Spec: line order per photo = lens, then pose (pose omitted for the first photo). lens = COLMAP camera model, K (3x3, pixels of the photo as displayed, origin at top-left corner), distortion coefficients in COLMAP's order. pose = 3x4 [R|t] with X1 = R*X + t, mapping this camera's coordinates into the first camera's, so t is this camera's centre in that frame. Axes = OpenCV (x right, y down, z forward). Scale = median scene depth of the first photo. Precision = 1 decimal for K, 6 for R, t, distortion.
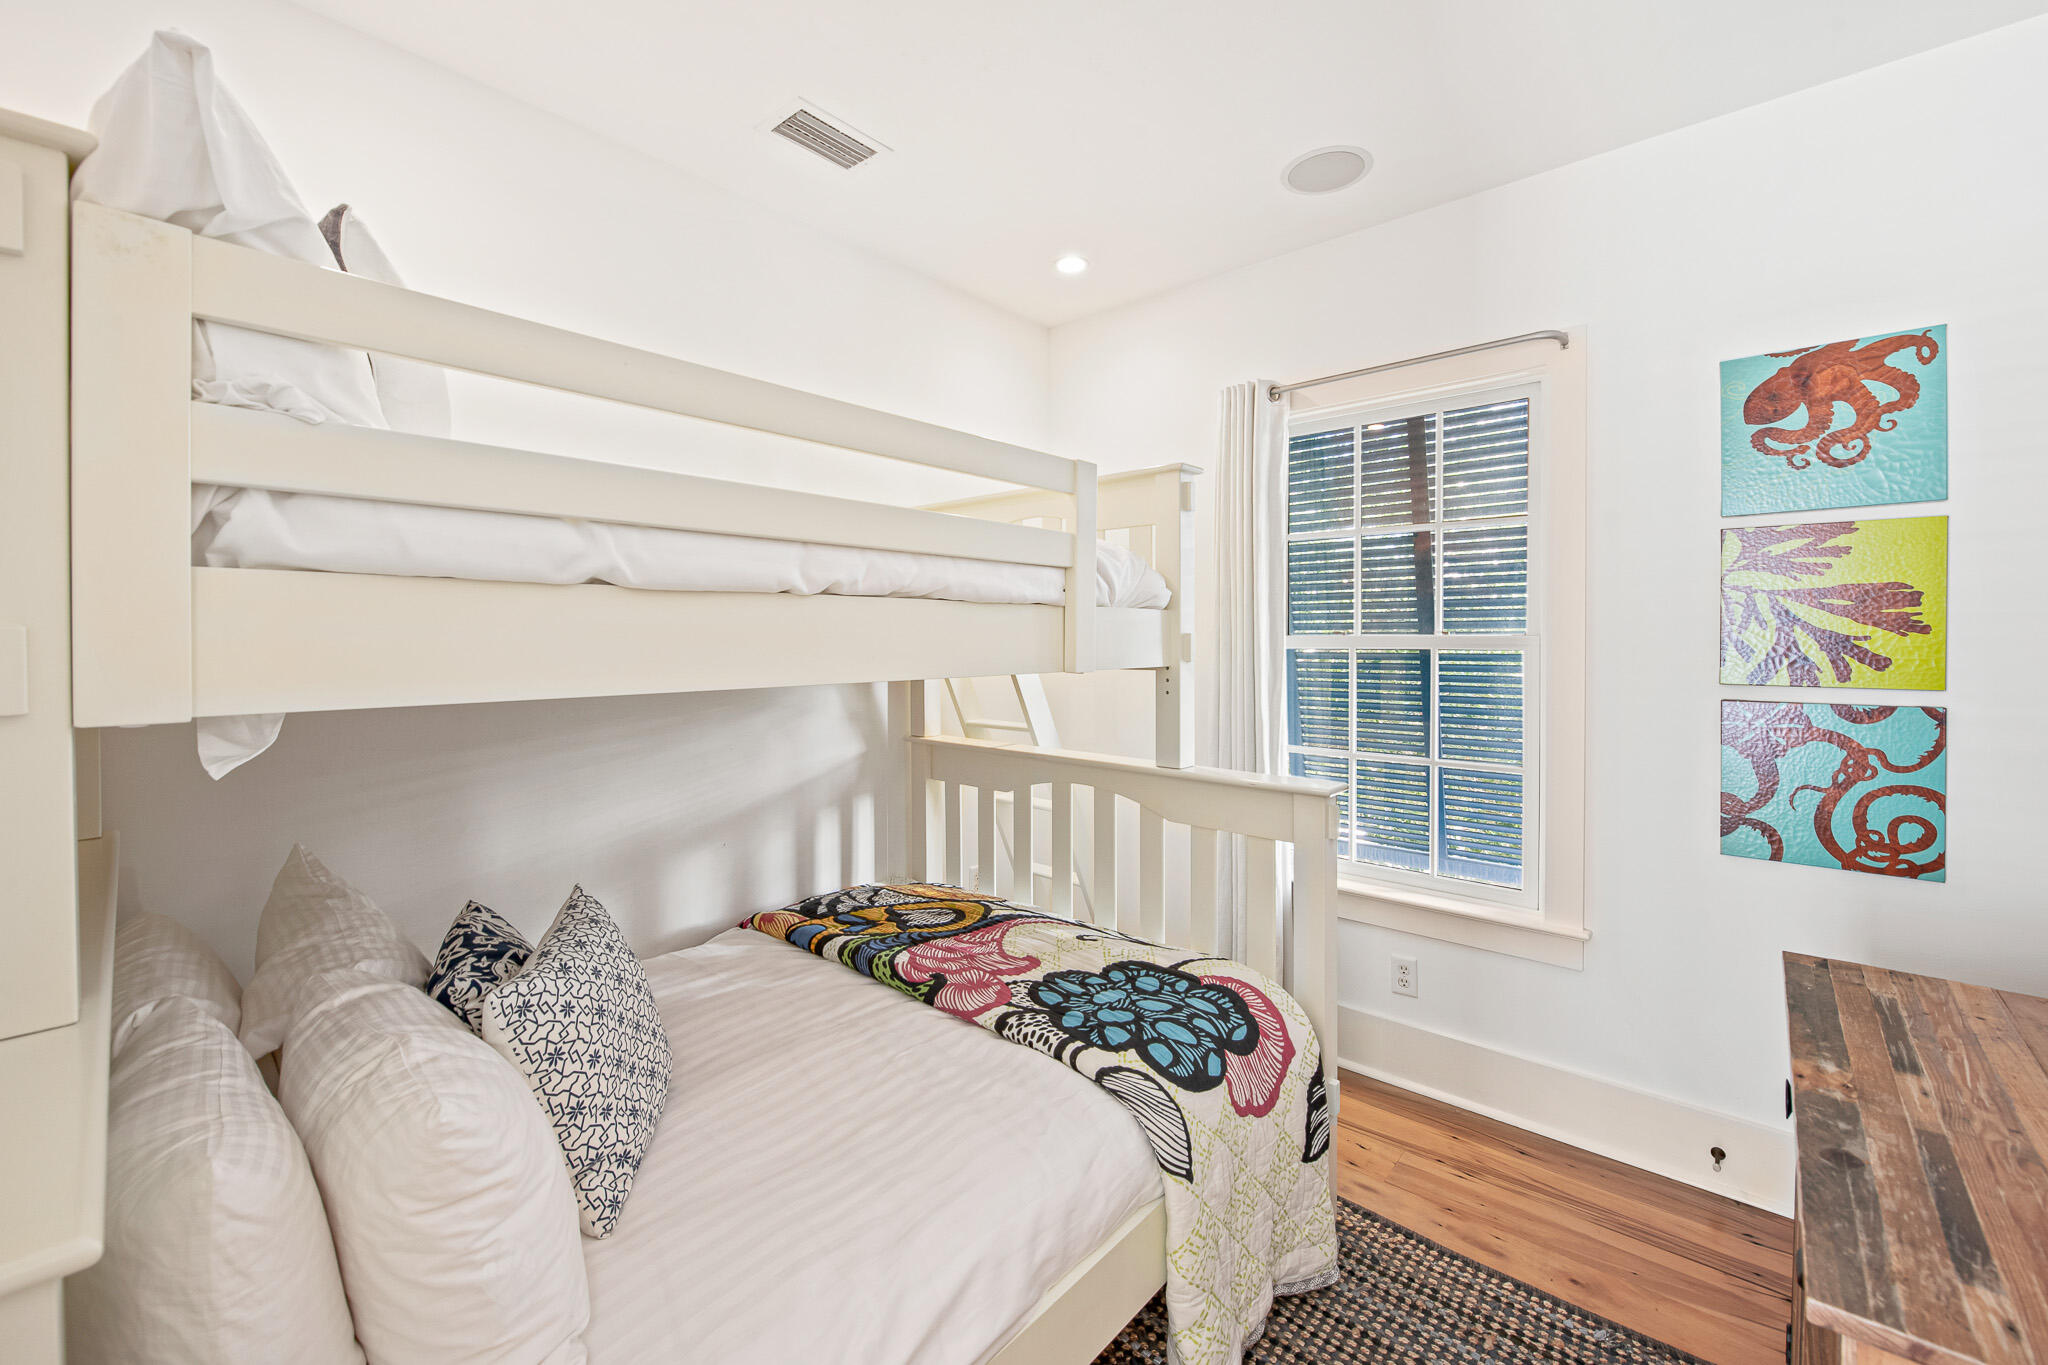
lens RADIAL K [[831.3, 0, 1017.1], [0, 831.3, 647.6], [0, 0, 1]] dist [-0.002261, -0.003484]
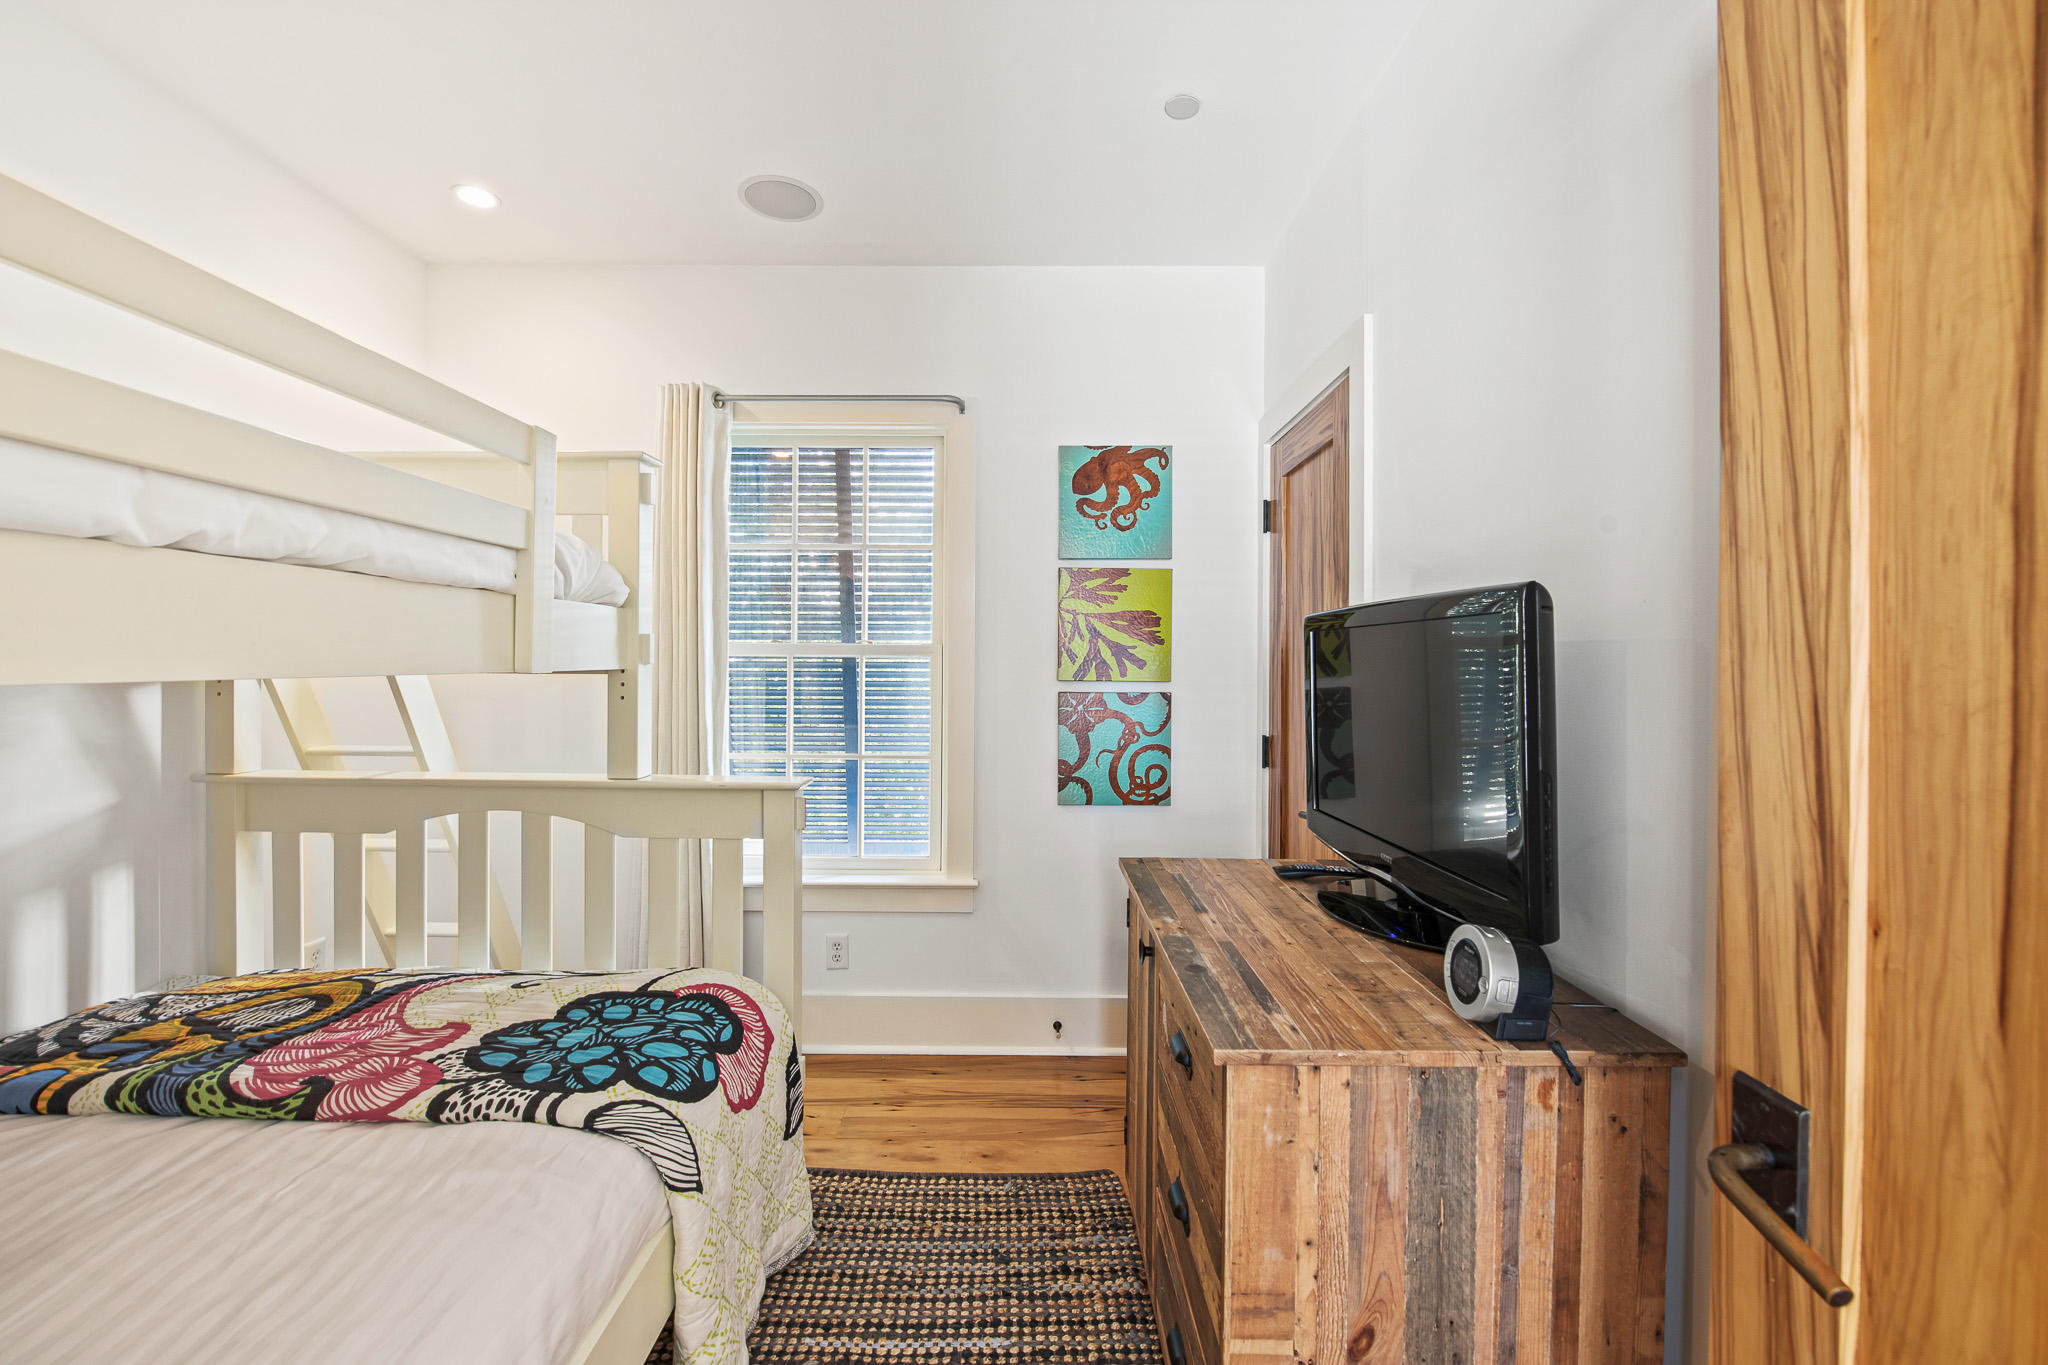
lens RADIAL K [[825.3, 0, 1013.7], [0, 825.3, 664.4], [0, 0, 1]] dist [-0.001350, -0.002683]
pose [[0.749676, 0.002579, 0.661801, -0.118009], [0.000361, 0.999991, -0.004307, 0.025006], [-0.661805, 0.003468, 0.749668, 0.028346]]
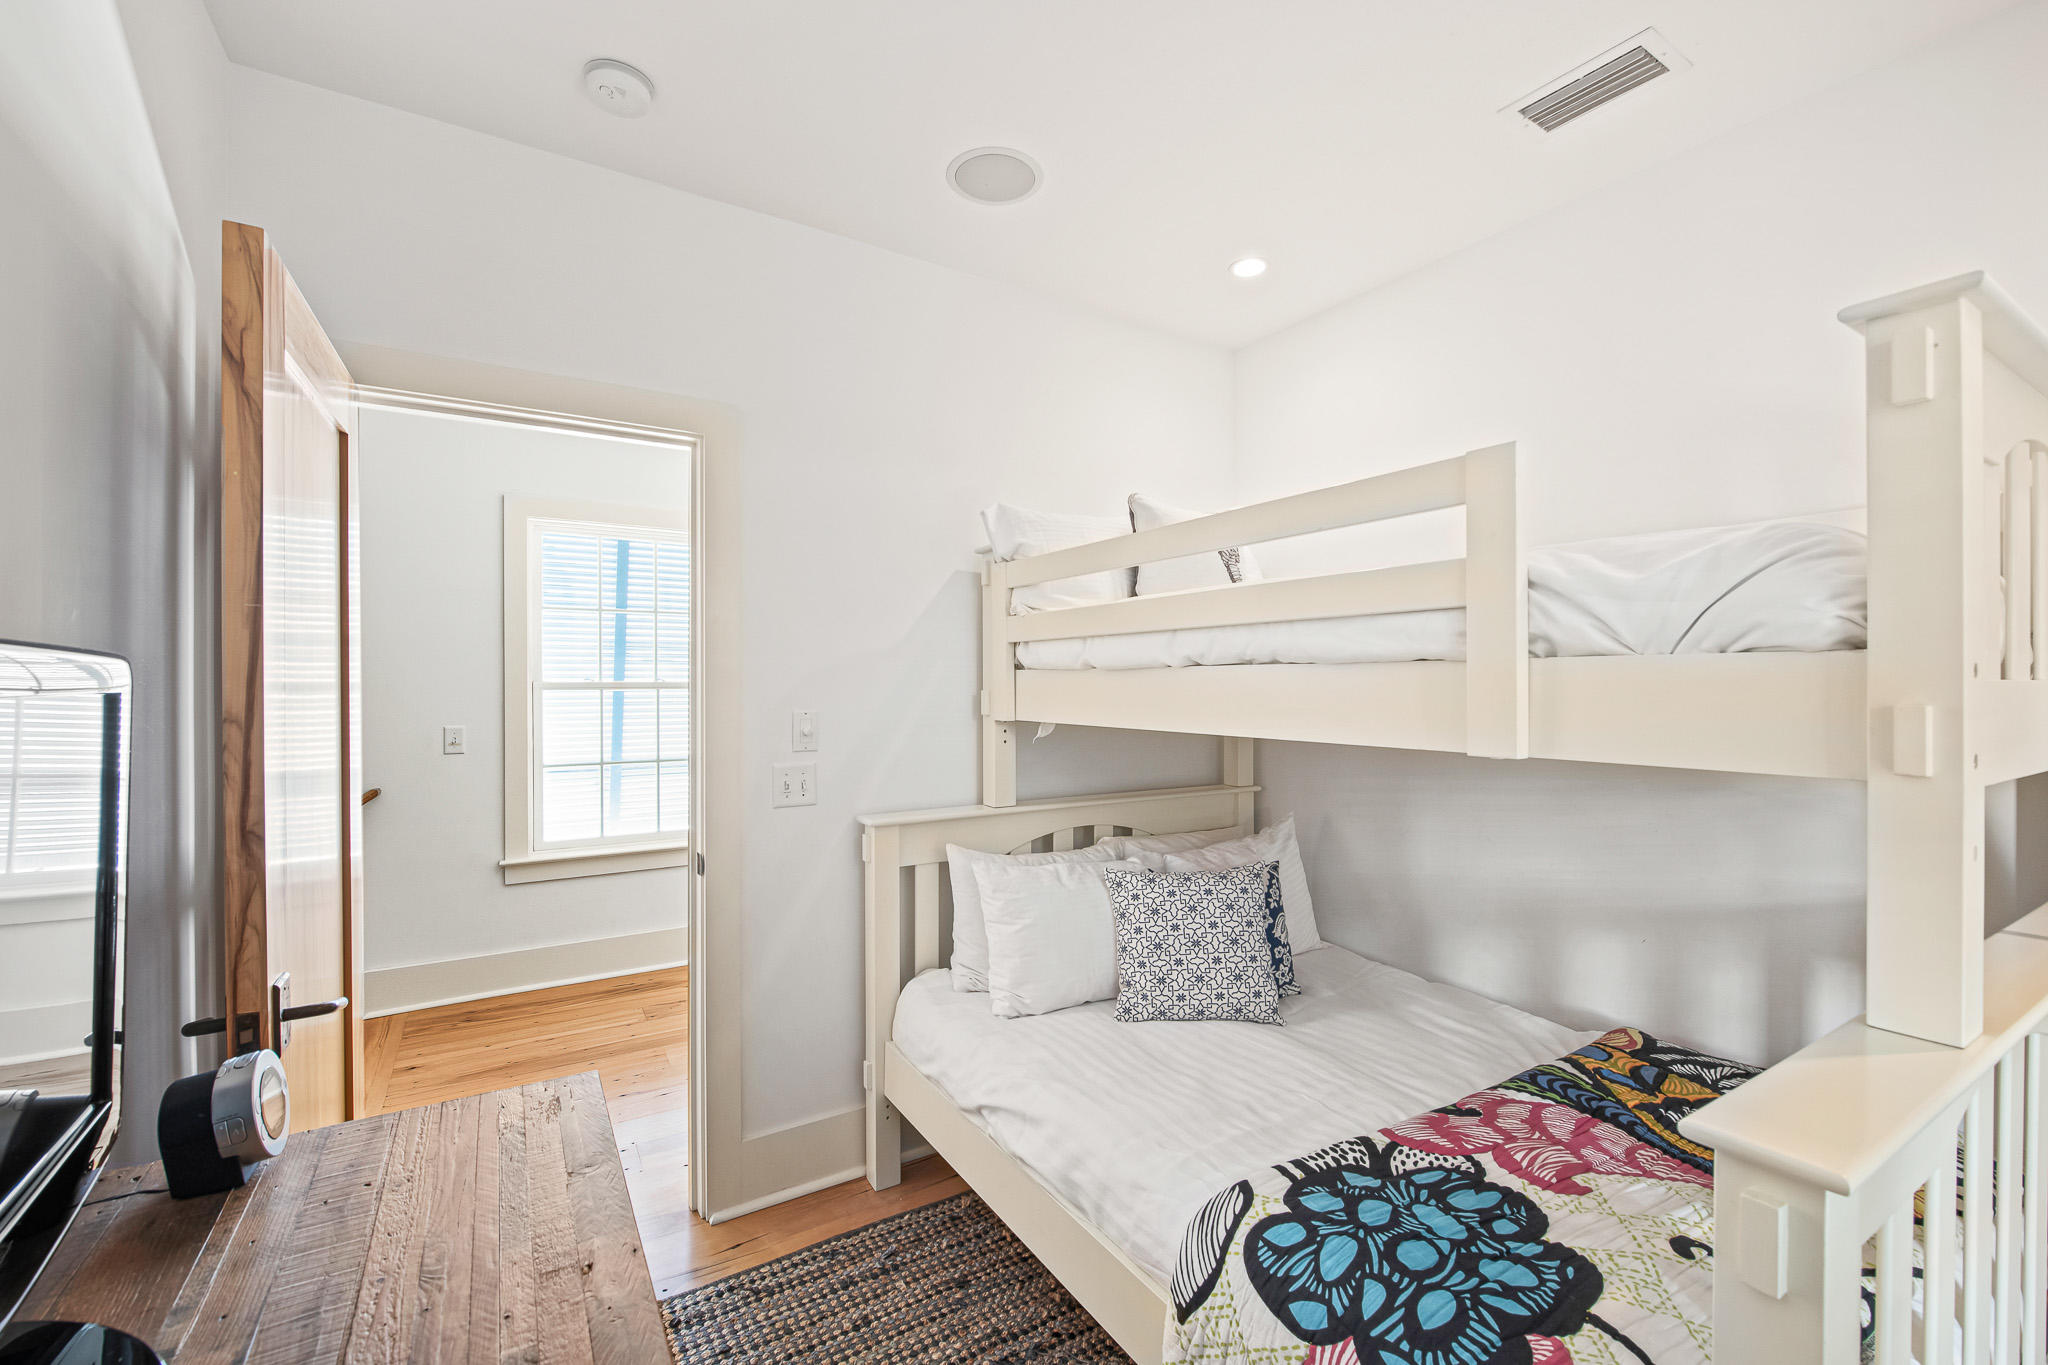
lens RADIAL K [[841.8, 0, 1024.0], [0, 841.8, 682.5], [0, 0, 1]] dist [-0.000138, -0.000155]
pose [[-0.278664, 0.000035, -0.960389, 0.852513], [-0.012306, 0.999918, 0.003607, -0.028182], [0.960310, 0.012824, -0.278641, 0.826104]]
